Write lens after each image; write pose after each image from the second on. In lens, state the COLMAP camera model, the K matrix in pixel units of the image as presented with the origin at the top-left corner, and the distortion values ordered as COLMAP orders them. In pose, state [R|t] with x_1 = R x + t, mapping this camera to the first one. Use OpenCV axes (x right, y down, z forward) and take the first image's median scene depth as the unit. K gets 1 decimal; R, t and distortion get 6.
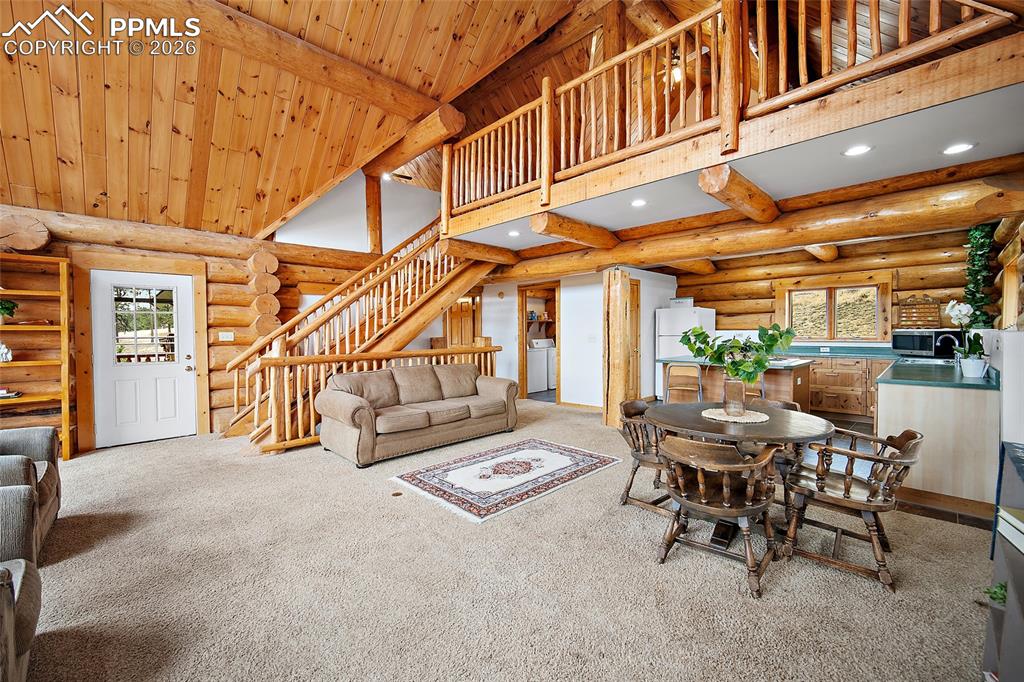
lens RADIAL K [[407.1, 0, 518.4], [0, 407.1, 338.4], [0, 0, 1]] dist [-0.001518, -0.000251]
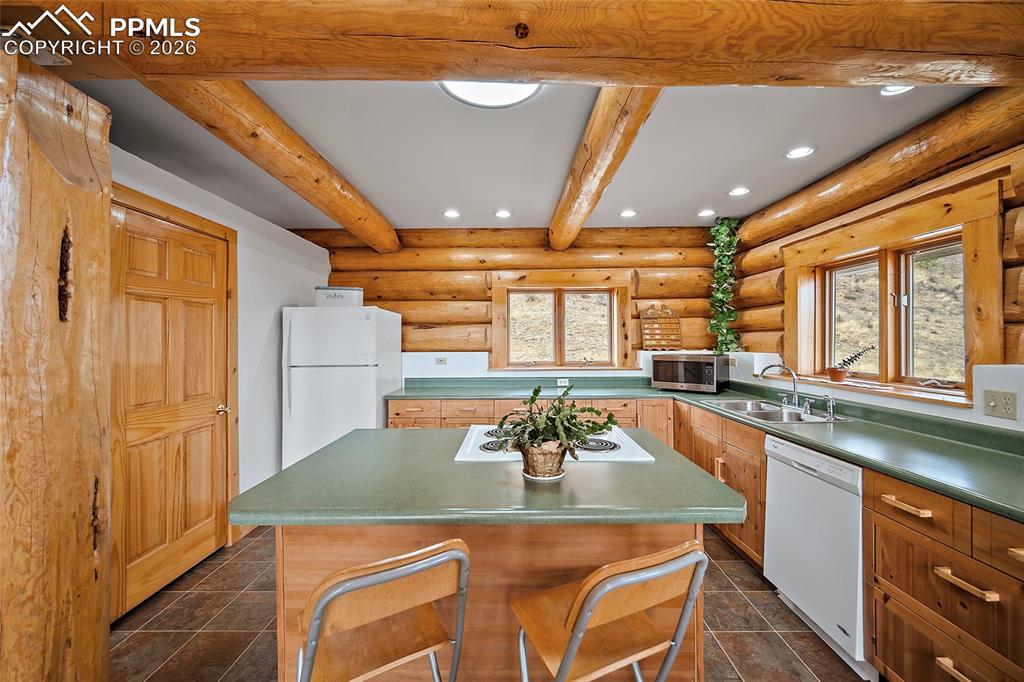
lens RADIAL K [[407.1, 0, 513.7], [0, 407.1, 341.9], [0, 0, 1]] dist [-0.001518, -0.000251]
pose [[0.700815, 0.005634, 0.713321, 0.206987], [0.013832, 0.999673, -0.021486, -0.021583], [-0.713209, 0.024924, 0.700508, 0.530991]]
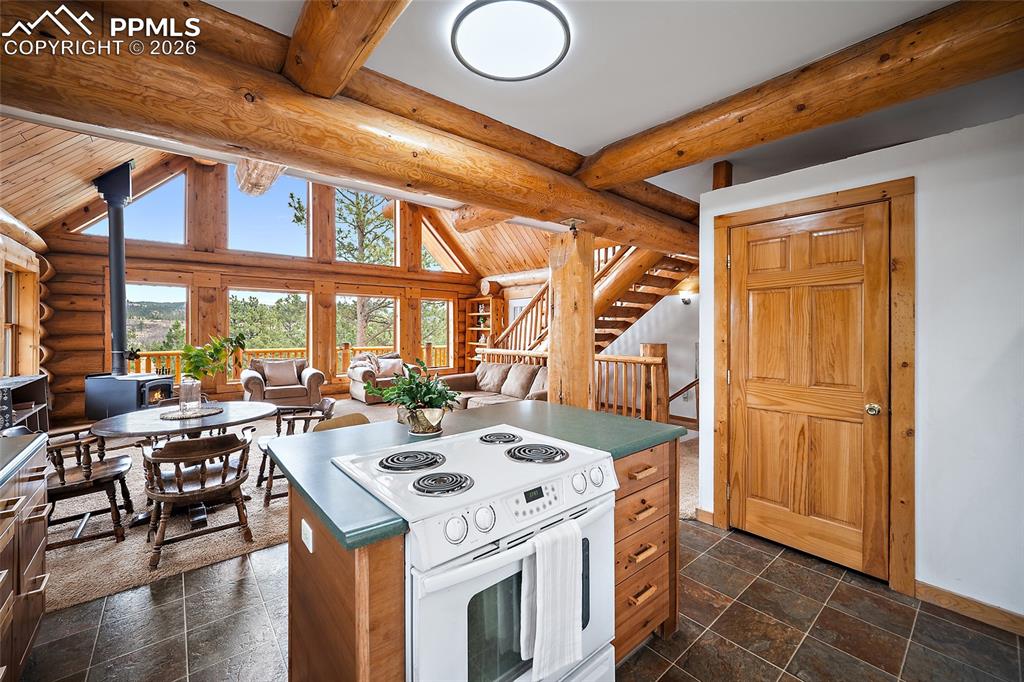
lens RADIAL K [[407.1, 0, 510.9], [0, 407.1, 333.8], [0, 0, 1]] dist [-0.001518, -0.000251]
pose [[-0.072329, 0.017328, -0.997230, 0.626567], [-0.023860, 0.999533, 0.019098, -0.027615], [0.997095, 0.025175, -0.071881, 0.741014]]
